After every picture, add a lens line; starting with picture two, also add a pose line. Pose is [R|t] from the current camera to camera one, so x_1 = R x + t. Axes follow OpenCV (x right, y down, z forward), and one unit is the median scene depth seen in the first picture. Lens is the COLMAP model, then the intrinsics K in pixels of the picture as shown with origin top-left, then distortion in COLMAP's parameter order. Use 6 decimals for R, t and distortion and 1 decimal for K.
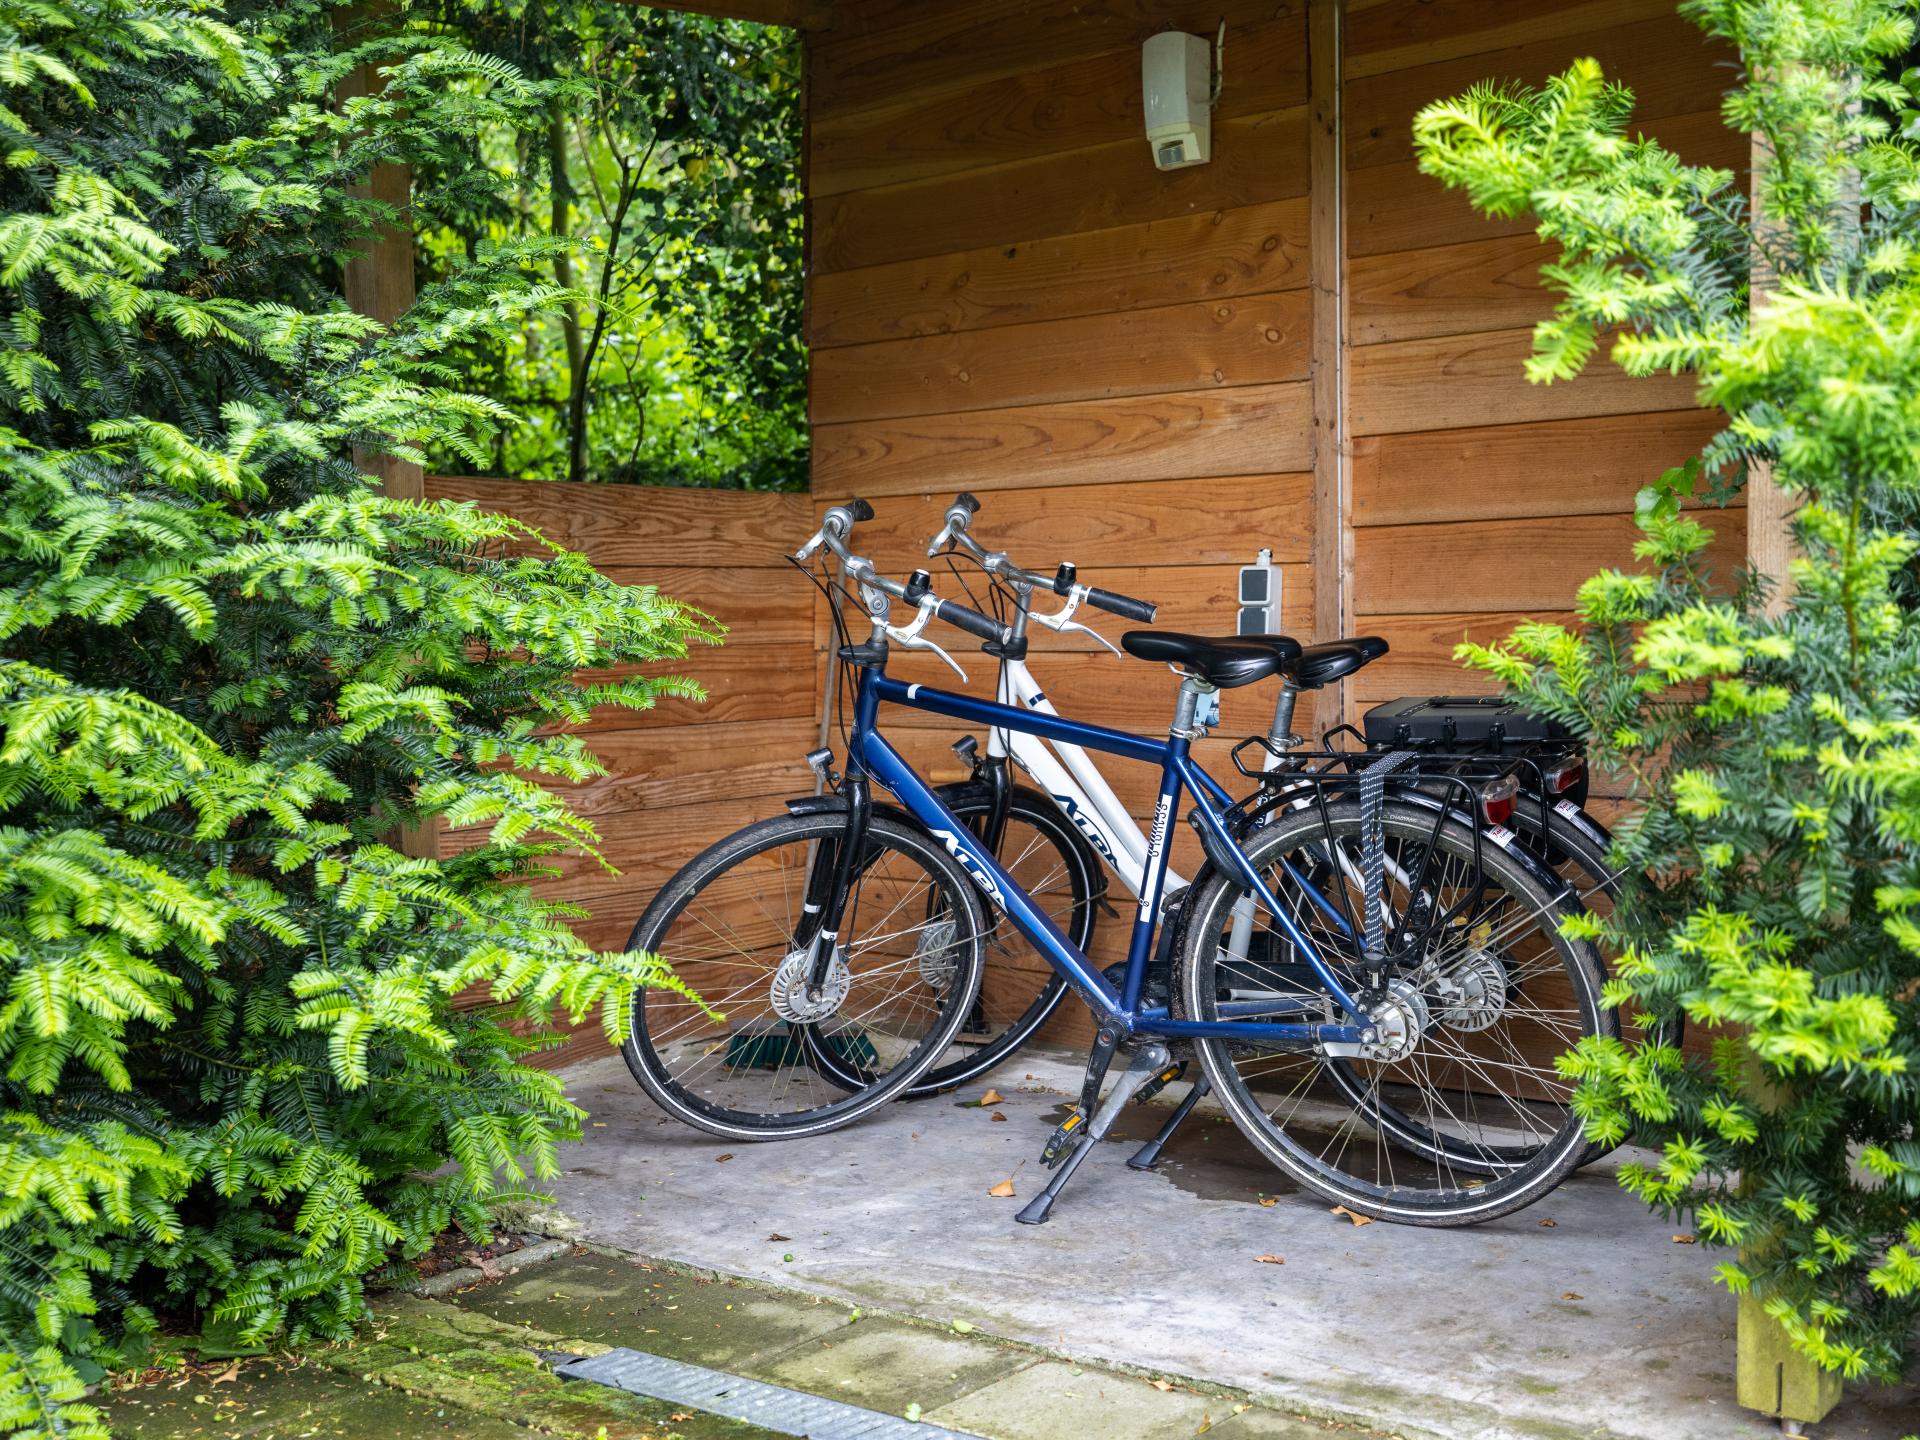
lens RADIAL K [[1513.0, 0, 959.4], [0, 1513.0, 716.2], [0, 0, 1]] dist [-0.059728, -0.000672]
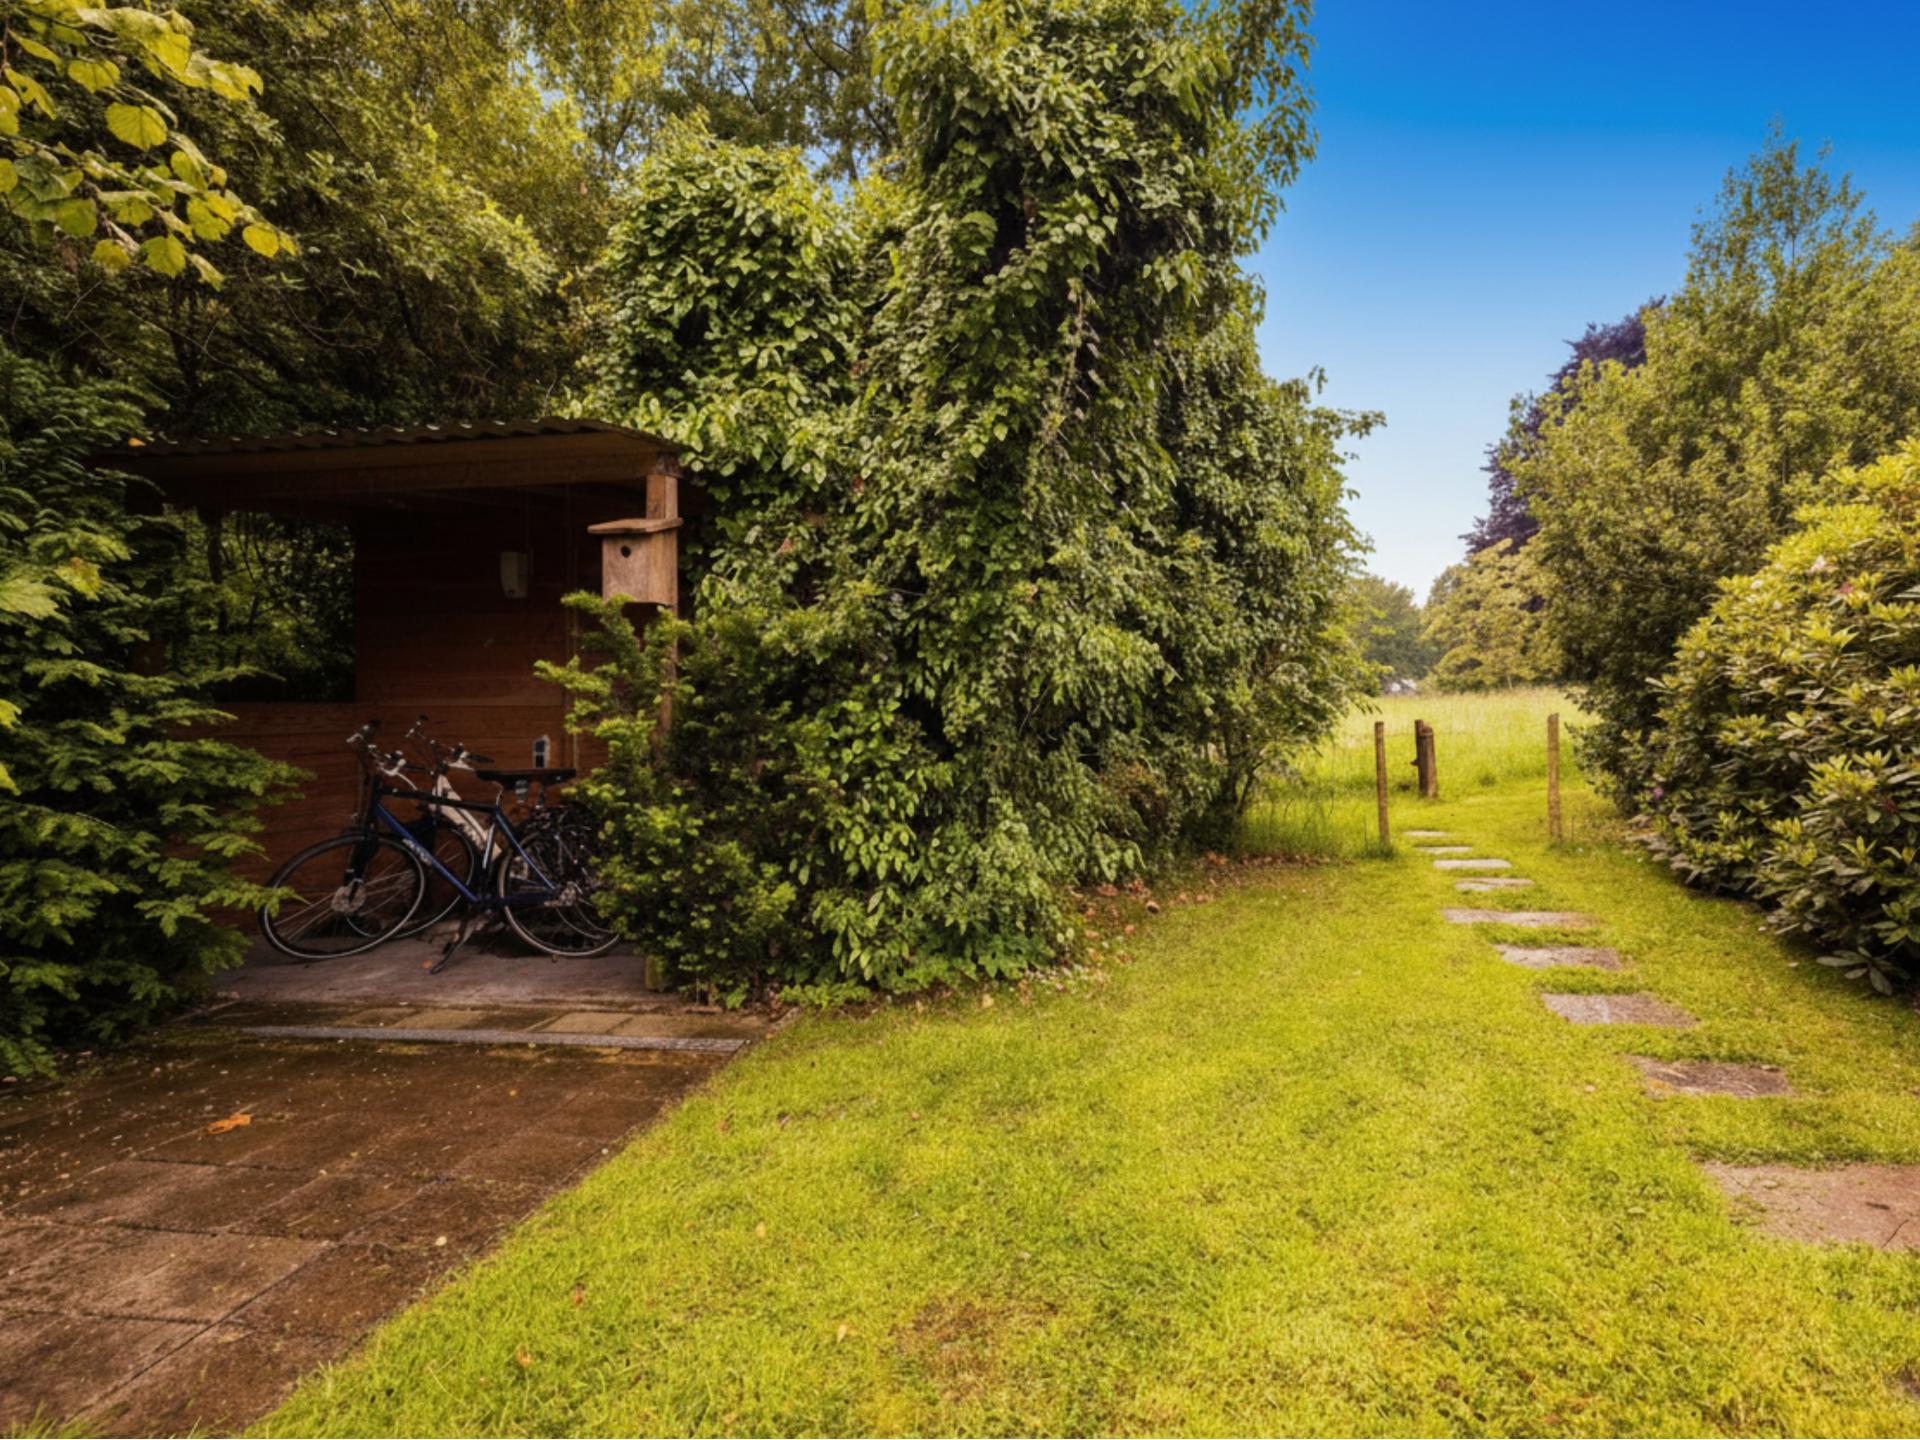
lens RADIAL K [[884.7, 0, 960.6], [0, 884.7, 722.2], [0, 0, 1]] dist [-0.000448, -0.000265]
pose [[0.880000, 0.018987, 0.474594, 0.154657], [-0.009642, 0.999709, -0.022116, -0.162474], [-0.474876, 0.014886, 0.879927, -1.320075]]
